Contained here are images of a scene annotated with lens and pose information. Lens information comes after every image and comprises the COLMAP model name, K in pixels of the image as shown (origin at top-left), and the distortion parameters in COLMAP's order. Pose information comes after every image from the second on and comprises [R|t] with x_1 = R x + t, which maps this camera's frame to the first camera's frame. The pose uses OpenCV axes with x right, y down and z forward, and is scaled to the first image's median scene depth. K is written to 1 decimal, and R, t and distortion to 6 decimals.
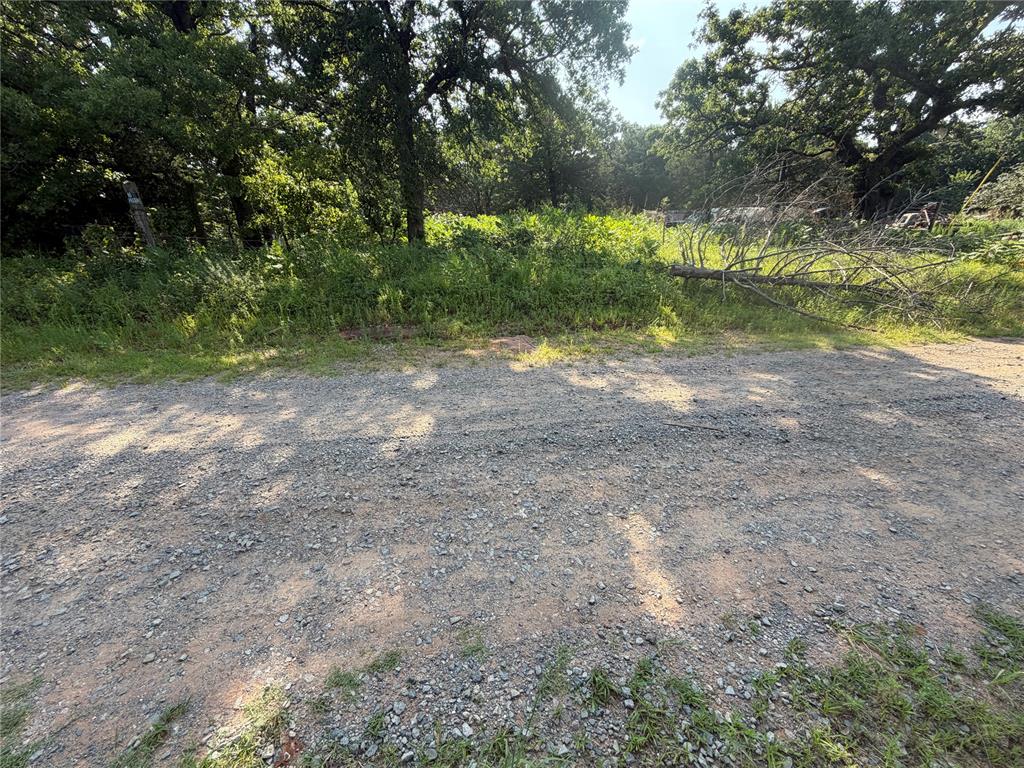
lens RADIAL K [[410.4, 0, 517.0], [0, 410.4, 383.9], [0, 0, 1]] dist [-0.000330, 0.000288]
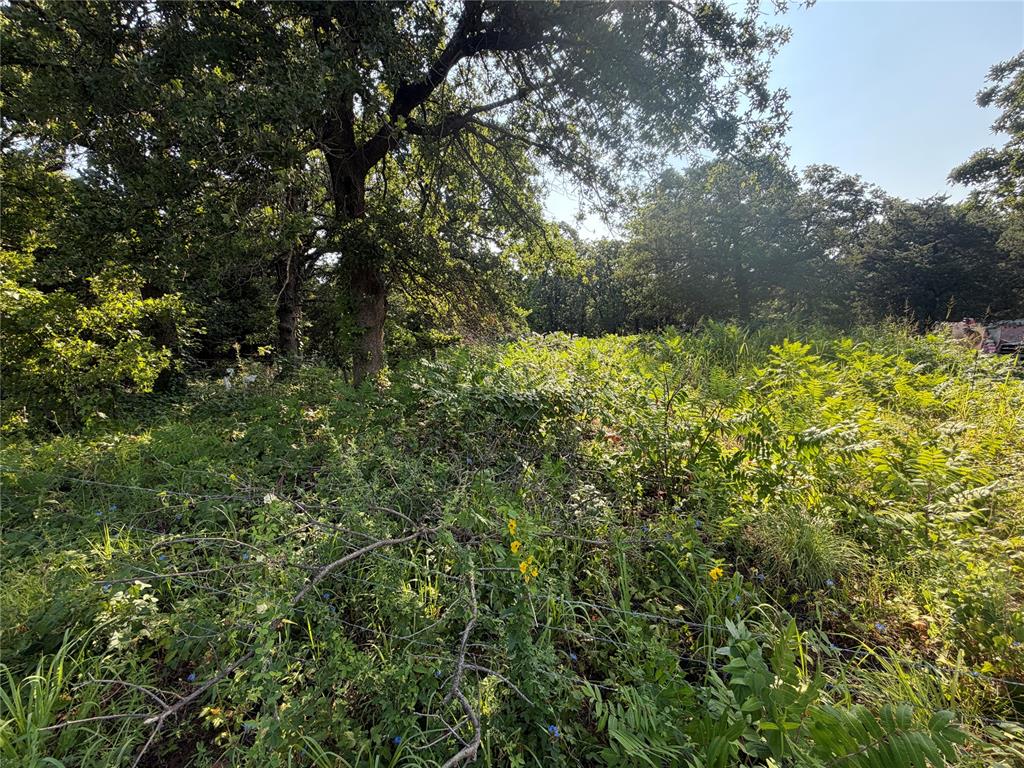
lens RADIAL K [[410.4, 0, 503.8], [0, 410.4, 402.9], [0, 0, 1]] dist [-0.000330, 0.000288]
pose [[0.869058, 0.022828, -0.494184, 0.255559], [-0.130242, 0.974252, -0.184036, -0.471441], [0.477259, 0.224301, 0.849655, 0.951700]]
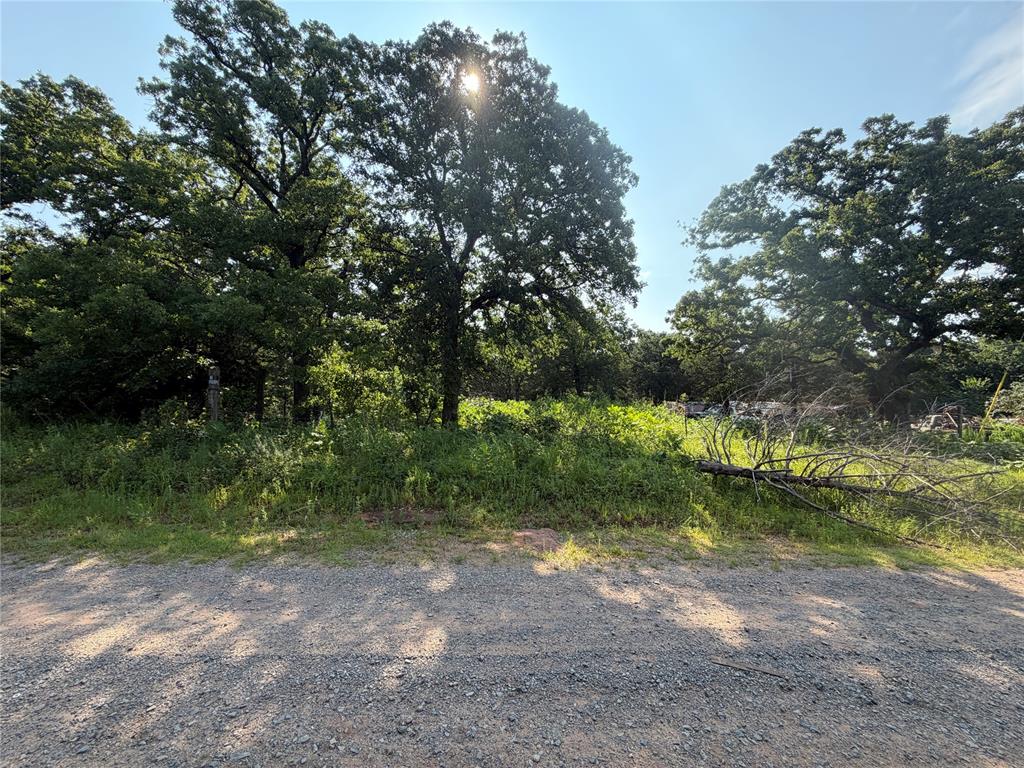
lens RADIAL K [[410.4, 0, 515.9], [0, 410.4, 383.2], [0, 0, 1]] dist [-0.000330, 0.000288]
pose [[0.997188, 0.028276, -0.069407, -0.002197], [-0.054577, 0.908673, -0.413925, -0.020187], [0.051364, 0.416549, 0.907661, -0.011146]]
